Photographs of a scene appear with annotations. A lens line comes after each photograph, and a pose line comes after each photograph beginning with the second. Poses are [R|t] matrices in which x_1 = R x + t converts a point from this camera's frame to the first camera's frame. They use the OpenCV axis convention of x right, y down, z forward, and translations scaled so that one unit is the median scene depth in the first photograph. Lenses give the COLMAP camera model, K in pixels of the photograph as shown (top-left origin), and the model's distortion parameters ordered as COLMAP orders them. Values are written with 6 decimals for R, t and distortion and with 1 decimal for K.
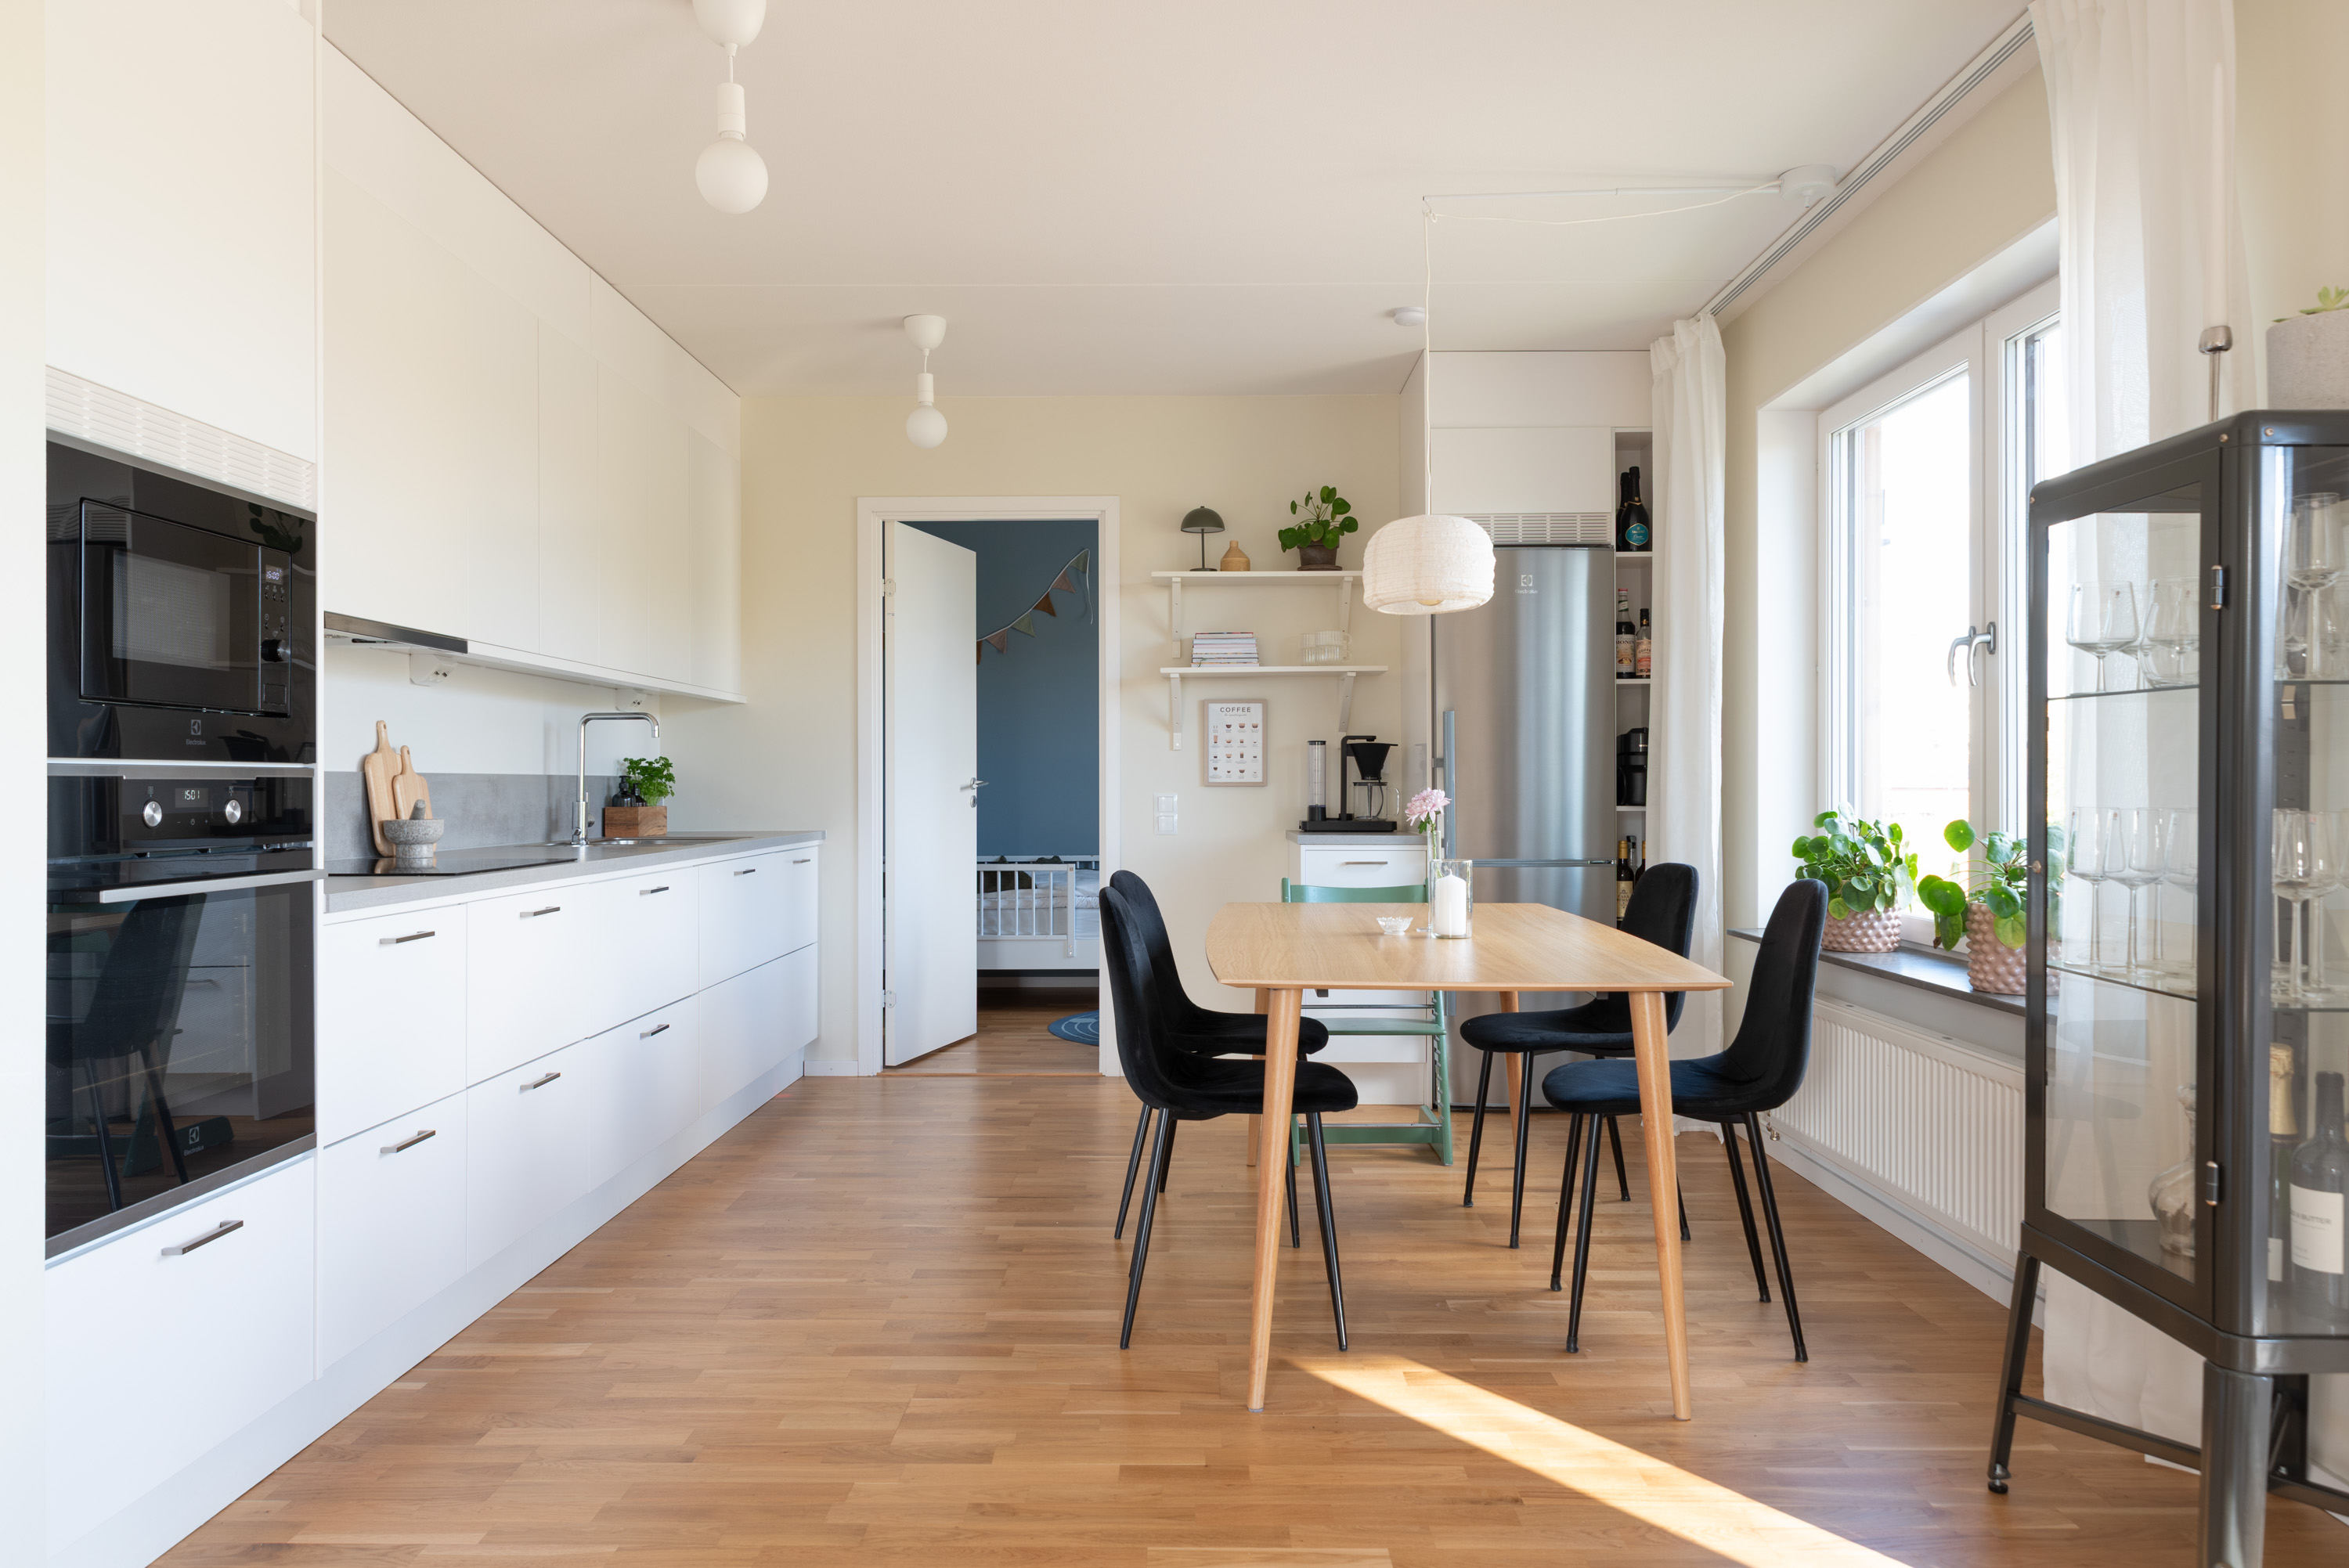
lens RADIAL K [[1601.8, 0, 1184.9], [0, 1601.8, 783.2], [0, 0, 1]] dist [0.007967, -0.015476]
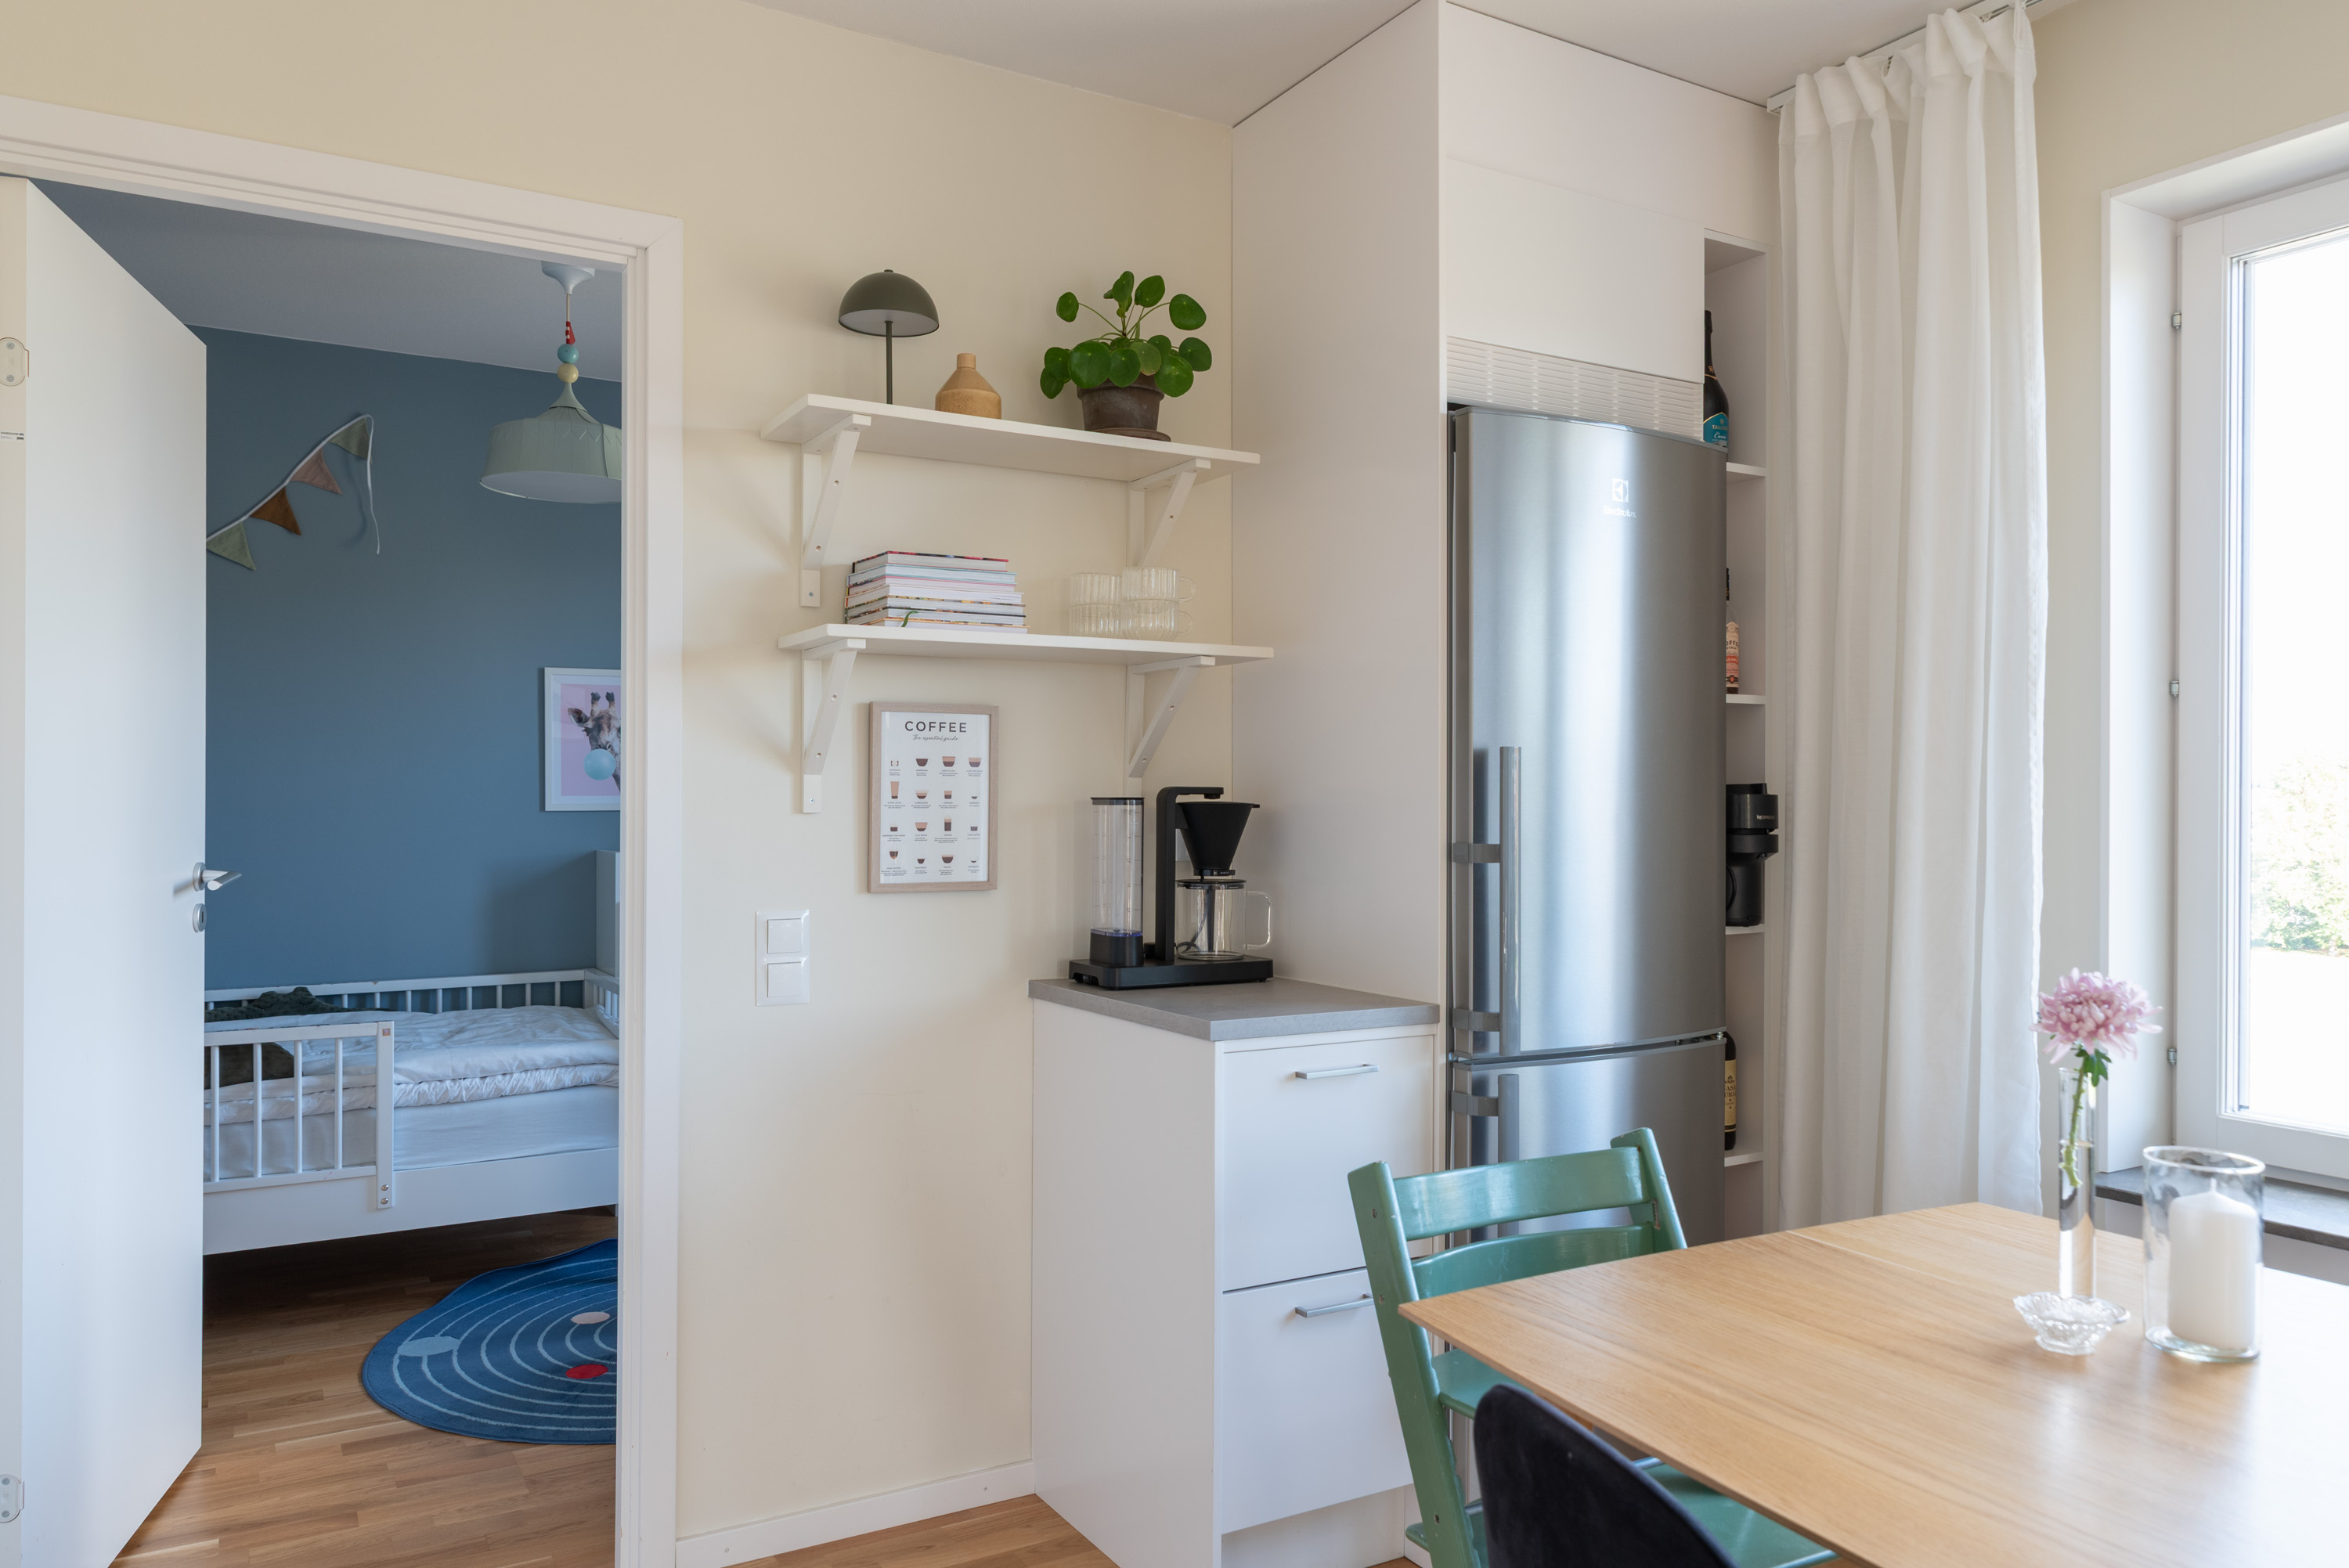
lens RADIAL K [[1601.8, 0, 1186.1], [0, 1601.8, 790.3], [0, 0, 1]] dist [0.007967, -0.015476]
pose [[0.860786, 0.005285, 0.508940, -0.169232], [-0.003088, 0.999982, -0.005162, -0.030302], [-0.508958, 0.002872, 0.860787, 0.673532]]
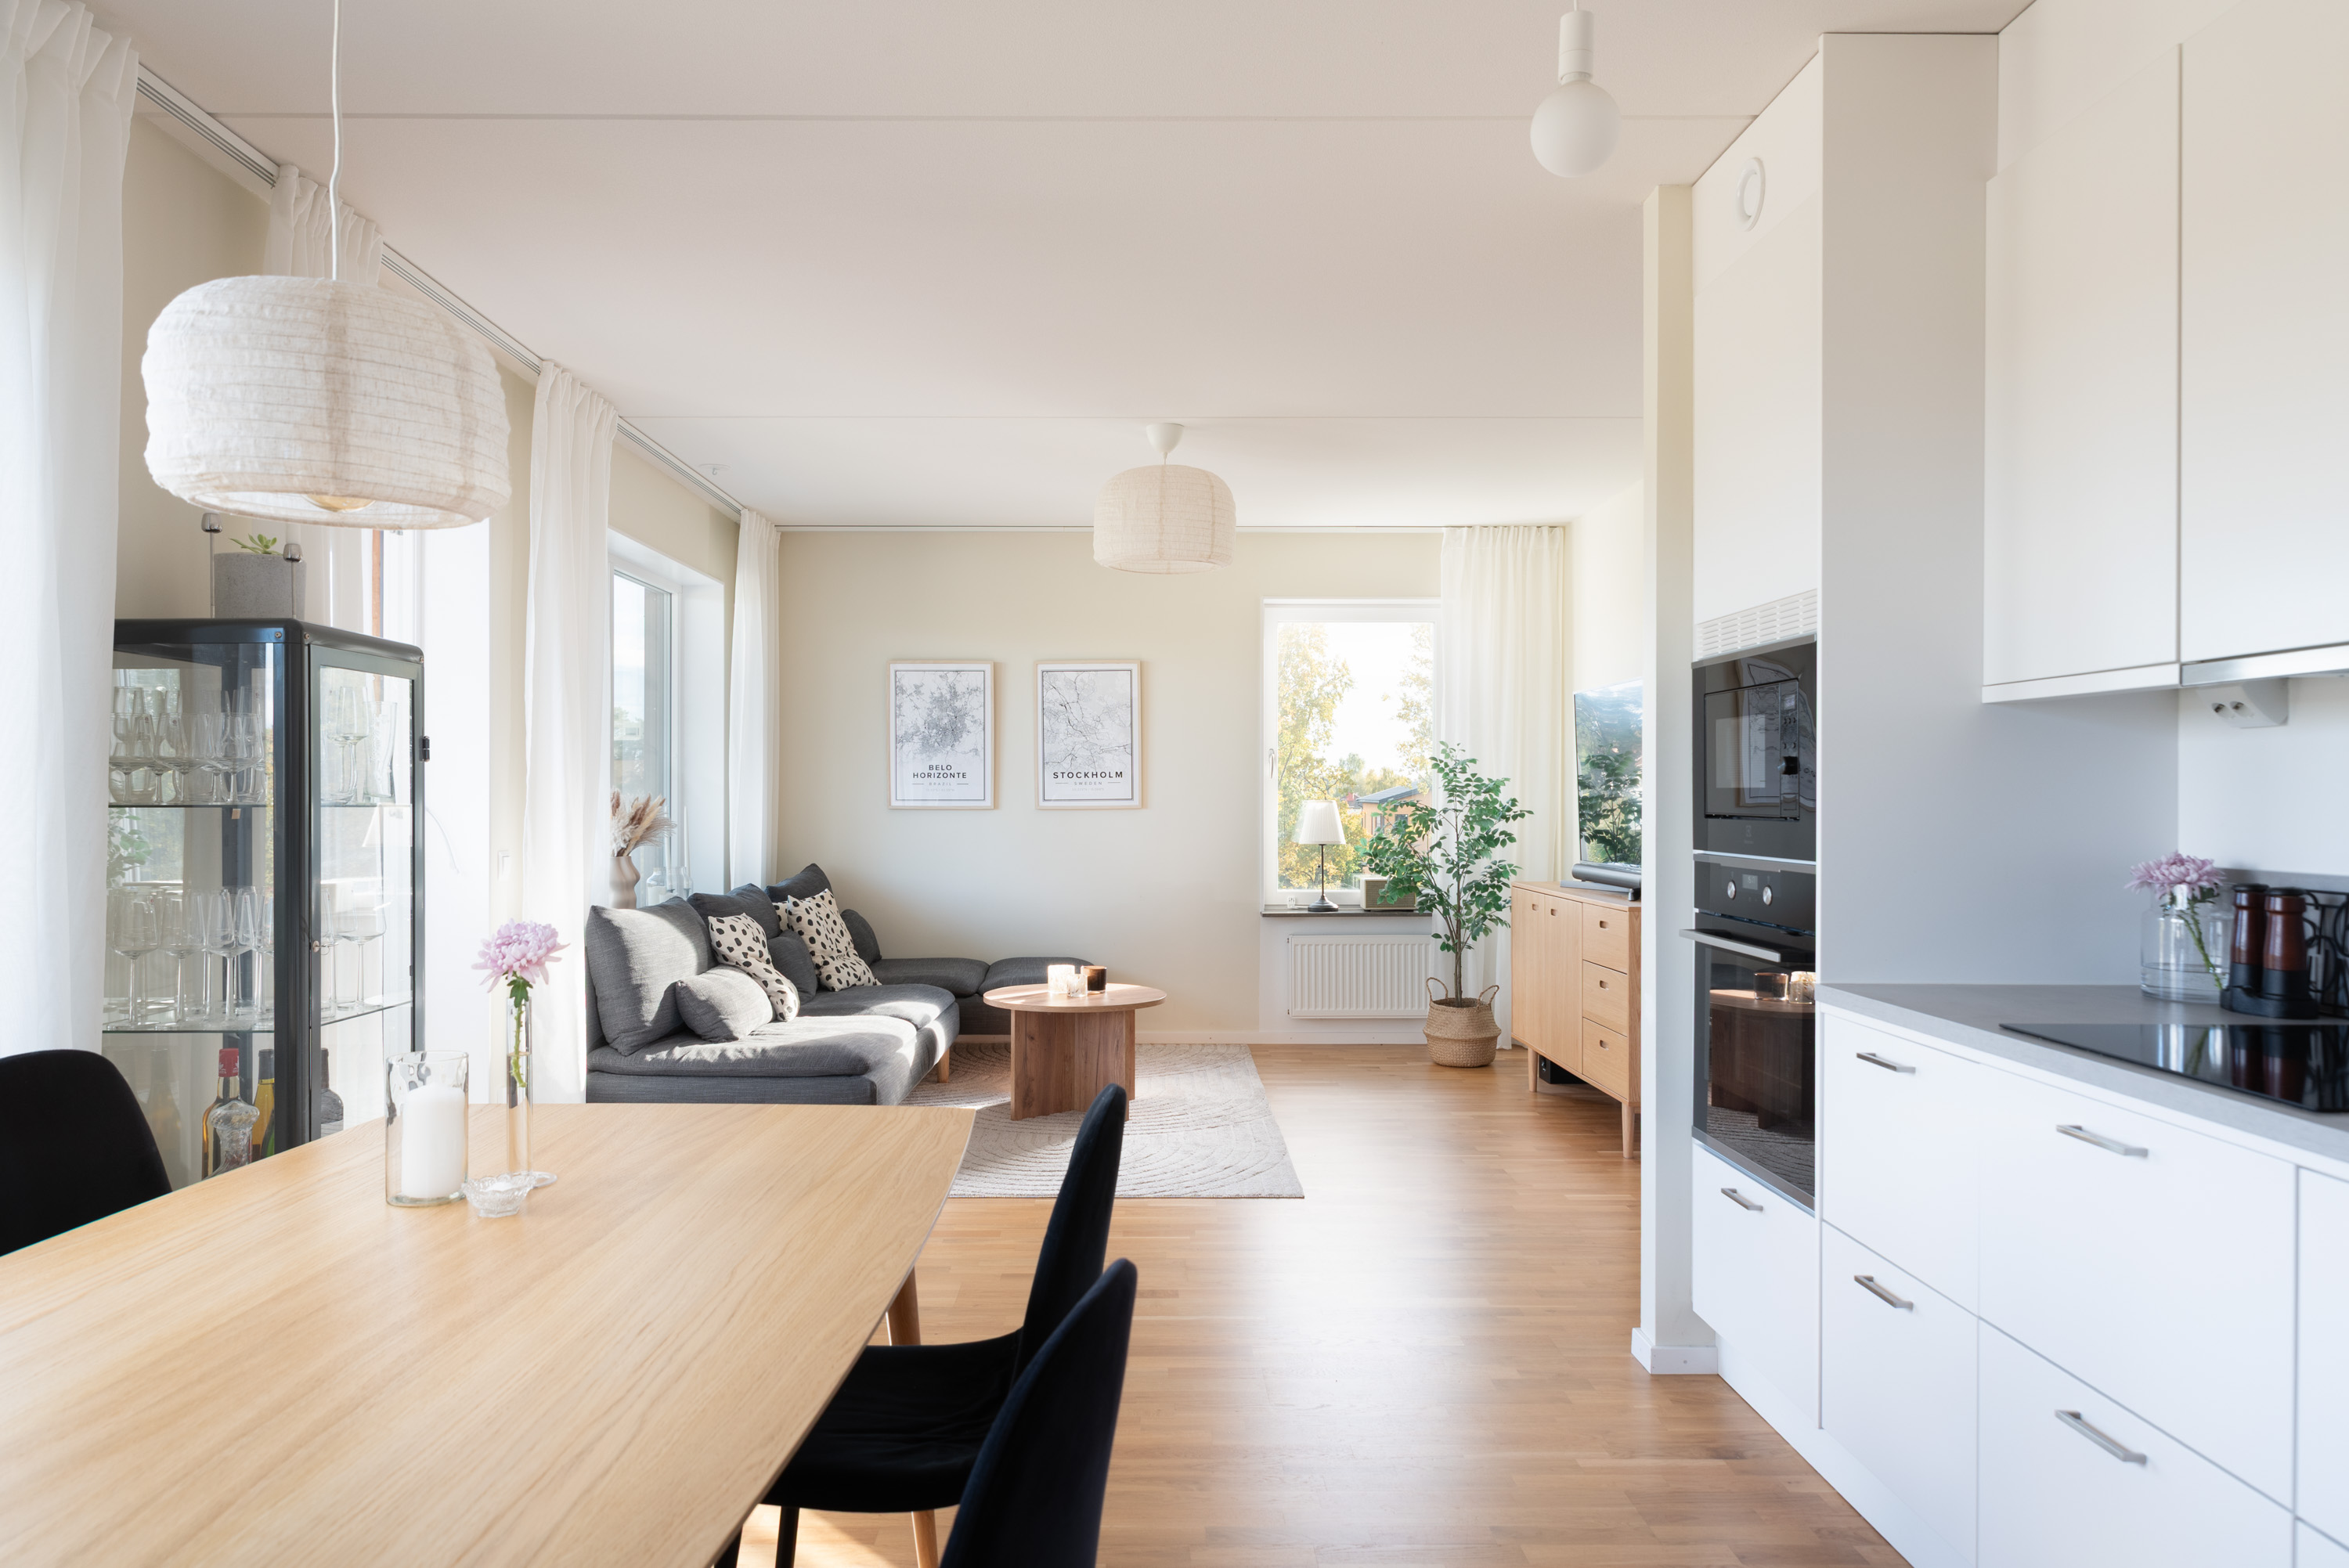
lens RADIAL K [[1601.8, 0, 1167.8], [0, 1601.8, 800.4], [0, 0, 1]] dist [0.007967, -0.015476]
pose [[-0.999490, 0.000278, -0.031931, -0.033036], [0.000191, 0.999996, 0.002734, -0.028590], [0.031931, 0.002726, -0.999486, 1.040920]]
